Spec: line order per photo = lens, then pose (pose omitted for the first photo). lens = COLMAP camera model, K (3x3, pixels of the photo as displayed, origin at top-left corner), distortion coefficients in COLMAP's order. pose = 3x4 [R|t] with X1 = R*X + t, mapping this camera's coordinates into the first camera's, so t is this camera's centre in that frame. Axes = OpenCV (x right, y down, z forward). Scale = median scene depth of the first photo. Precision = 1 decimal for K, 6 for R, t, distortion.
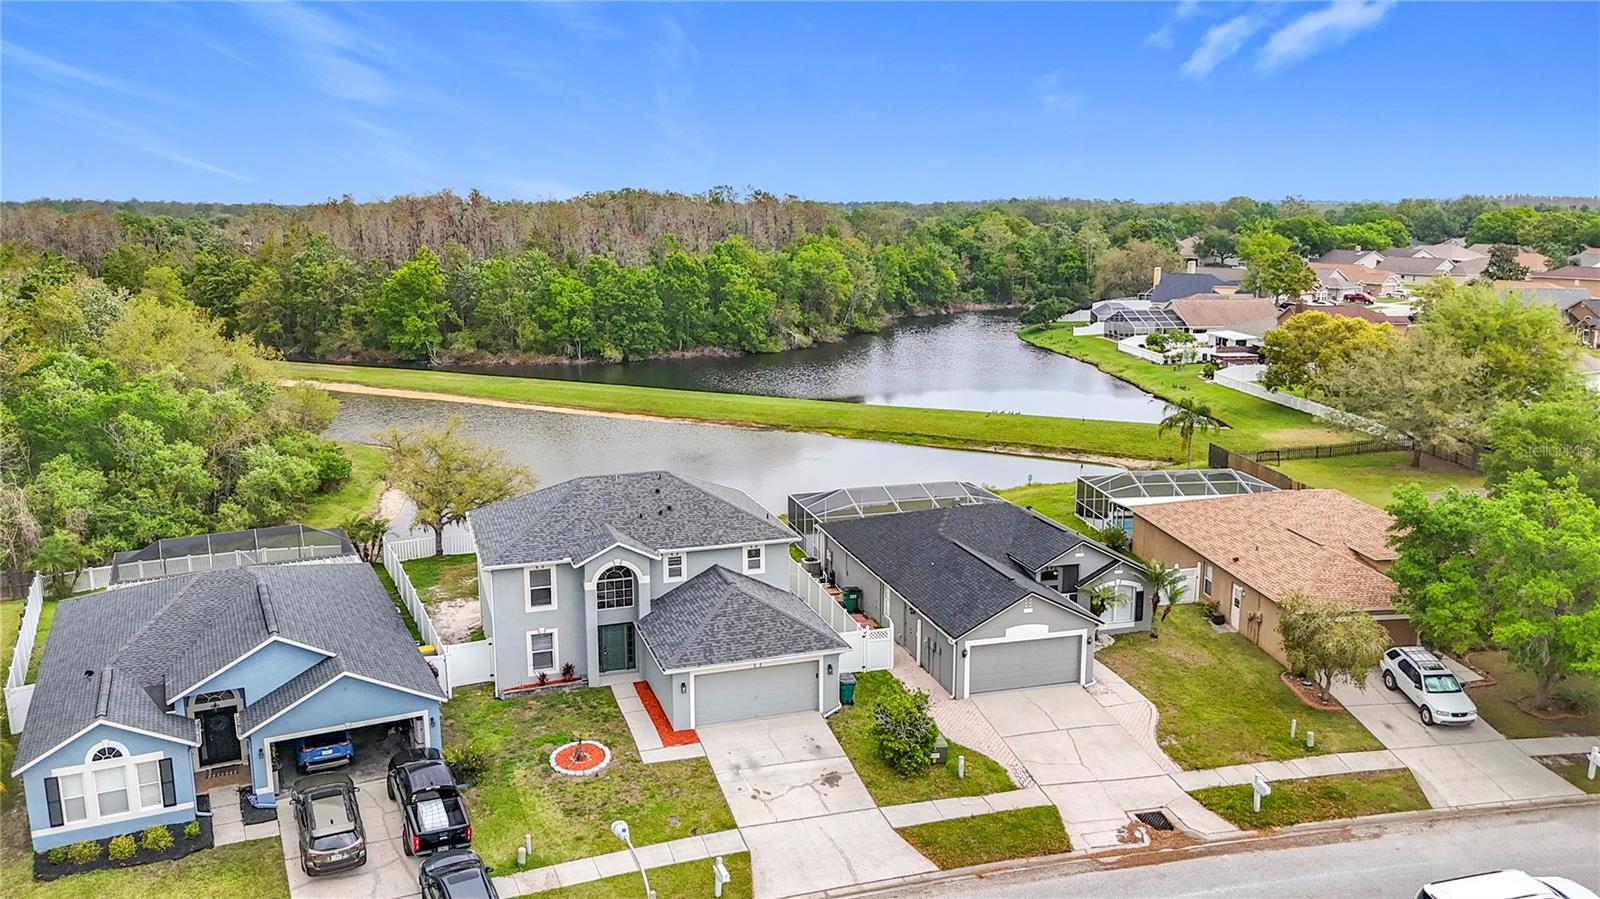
lens RADIAL K [[1239.6, 0, 794.8], [0, 1239.6, 420.8], [0, 0, 1]] dist [0.030914, -0.081766]
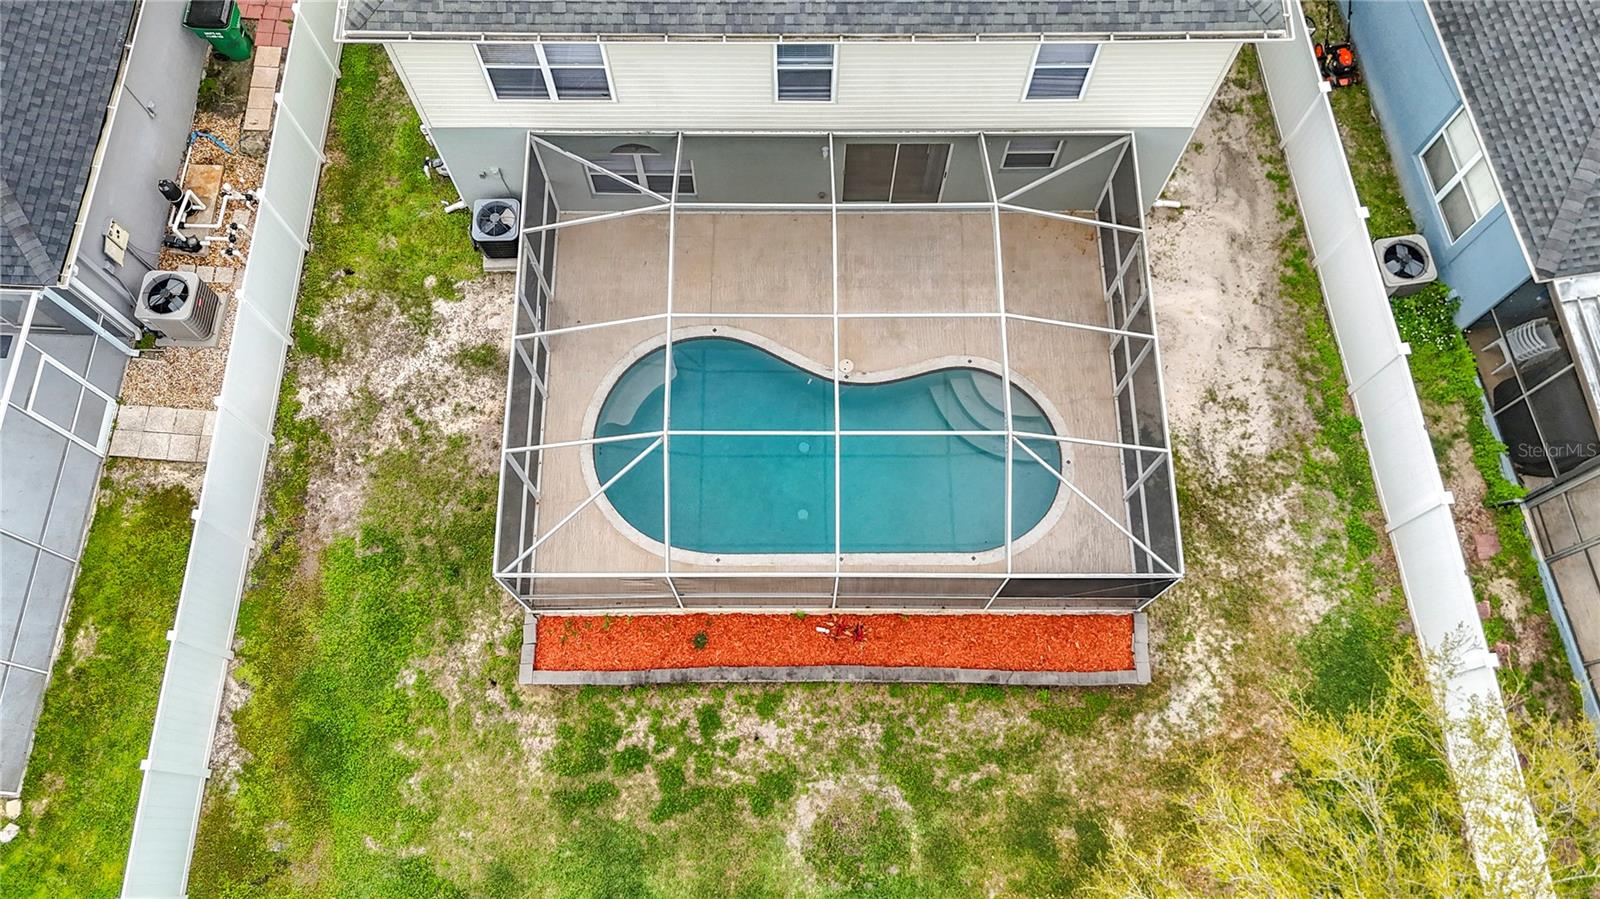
lens RADIAL K [[1181.2, 0, 798.3], [0, 1181.2, 452.0], [0, 0, 1]] dist [0.053656, -0.042384]
pose [[-0.950962, -0.289891, 0.107867, -0.239994], [0.055986, 0.181651, 0.981768, -0.222762], [-0.304200, 0.939663, -0.156513, 1.334561]]
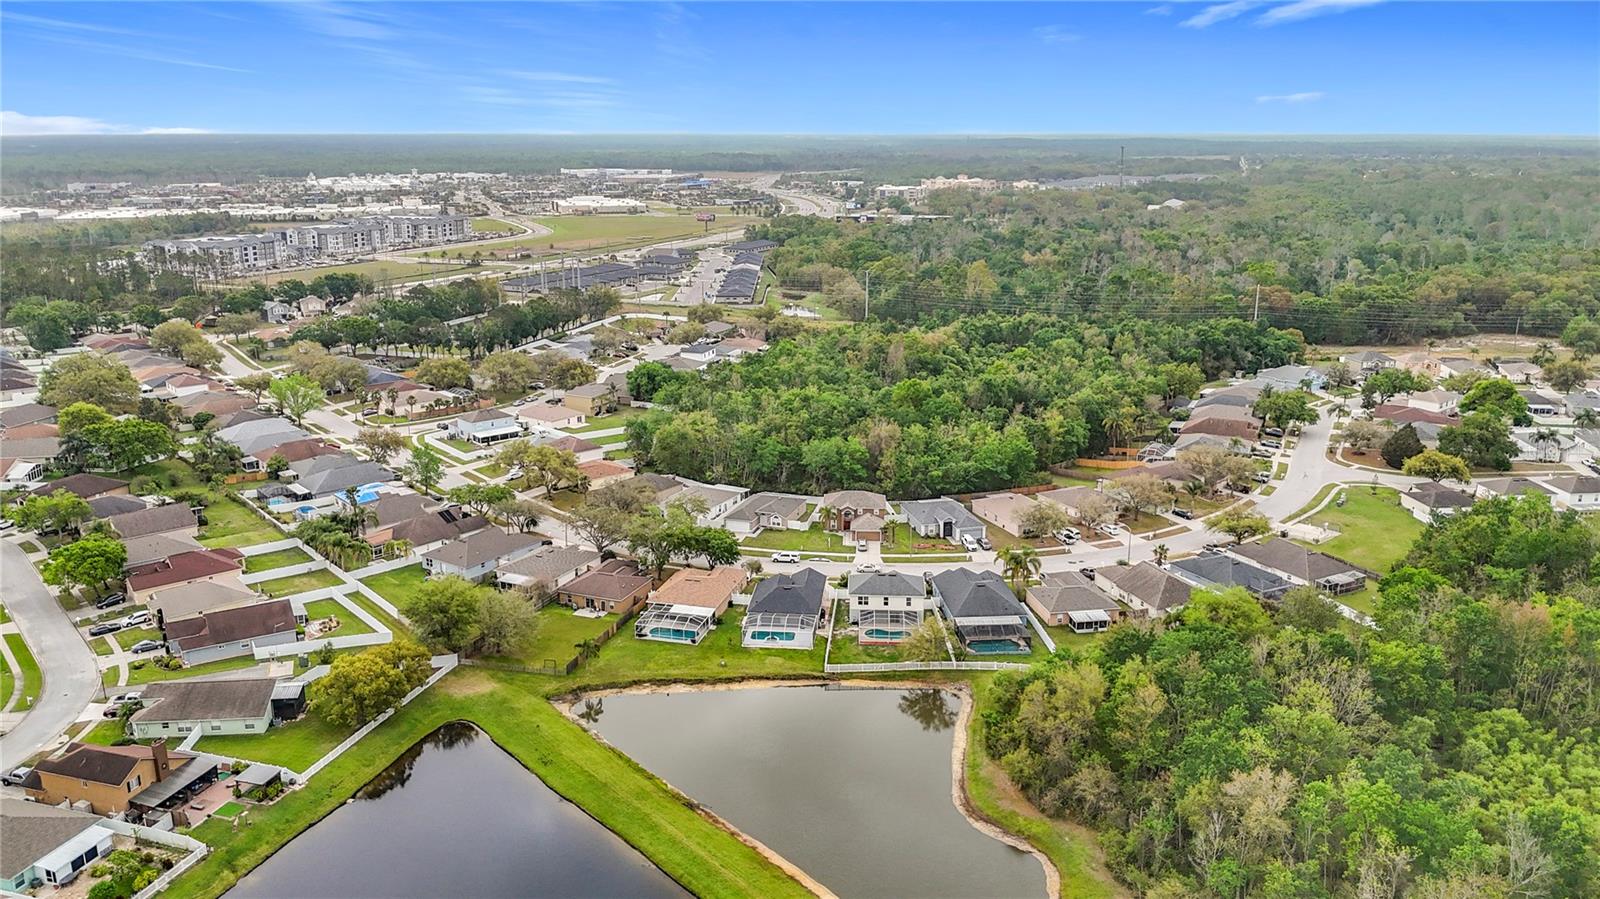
lens RADIAL K [[1215.3, 0, 794.1], [0, 1215.3, 431.6], [0, 0, 1]] dist [0.079393, -0.153962]
pose [[-0.929196, -0.082144, 0.360344, -1.310614], [0.067552, 0.920817, 0.384100, -2.017334], [-0.363362, 0.381246, -0.850070, 4.543508]]
